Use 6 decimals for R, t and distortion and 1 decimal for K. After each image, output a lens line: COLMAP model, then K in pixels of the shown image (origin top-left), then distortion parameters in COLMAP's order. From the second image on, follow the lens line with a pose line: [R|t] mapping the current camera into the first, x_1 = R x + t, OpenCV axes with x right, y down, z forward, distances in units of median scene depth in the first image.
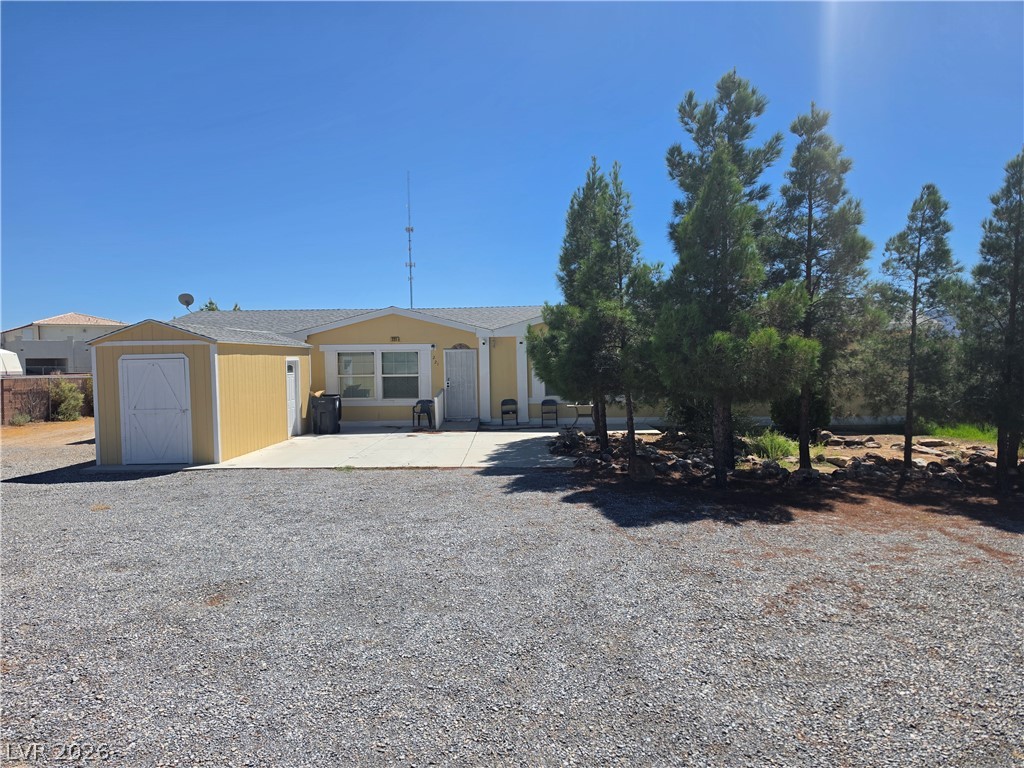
lens RADIAL K [[688.5, 0, 513.9], [0, 688.5, 394.2], [0, 0, 1]] dist [0.050136, 0.000095]
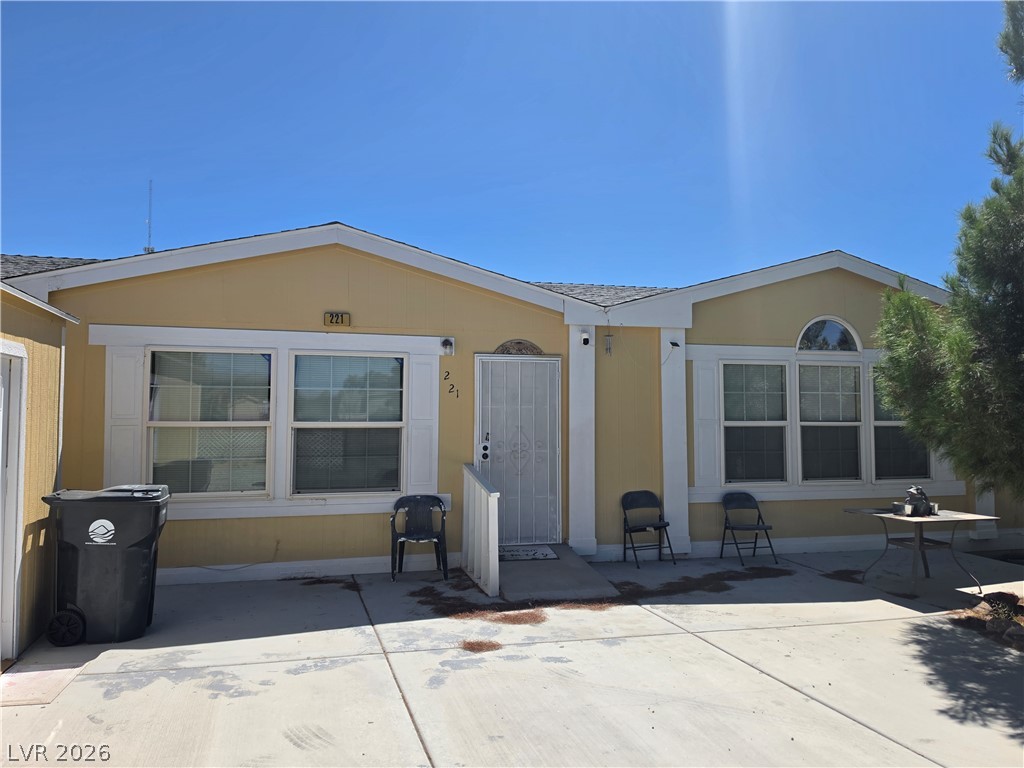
lens RADIAL K [[793.1, 0, 518.8], [0, 793.1, 378.7], [0, 0, 1]] dist [0.044458, -0.001783]
pose [[0.957623, 0.031116, 0.286340, -0.199862], [-0.006150, 0.996130, -0.087679, -0.015977], [-0.287960, 0.082203, 0.954108, 0.603655]]
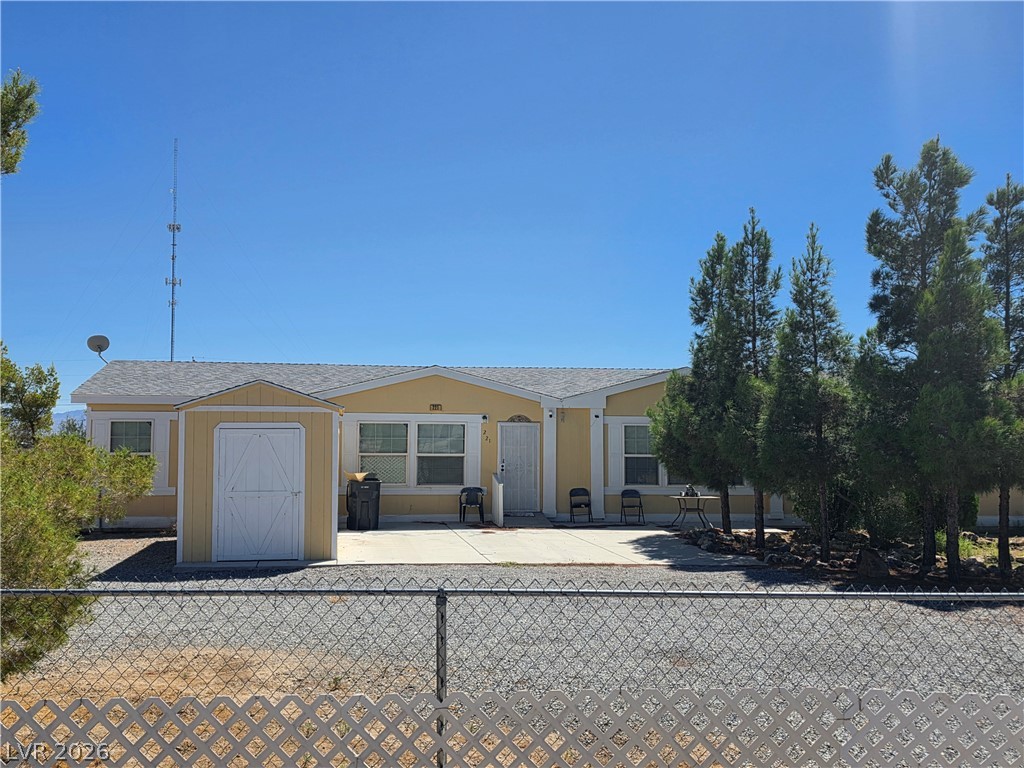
lens RADIAL K [[1057.5, 0, 505.1], [0, 1057.5, 377.8], [0, 0, 1]] dist [0.050948, 0.000000]
pose [[0.986393, 0.032209, 0.161220, -0.289519], [-0.015108, 0.994231, -0.106195, 0.011553], [-0.163711, 0.102314, 0.981188, -0.173215]]
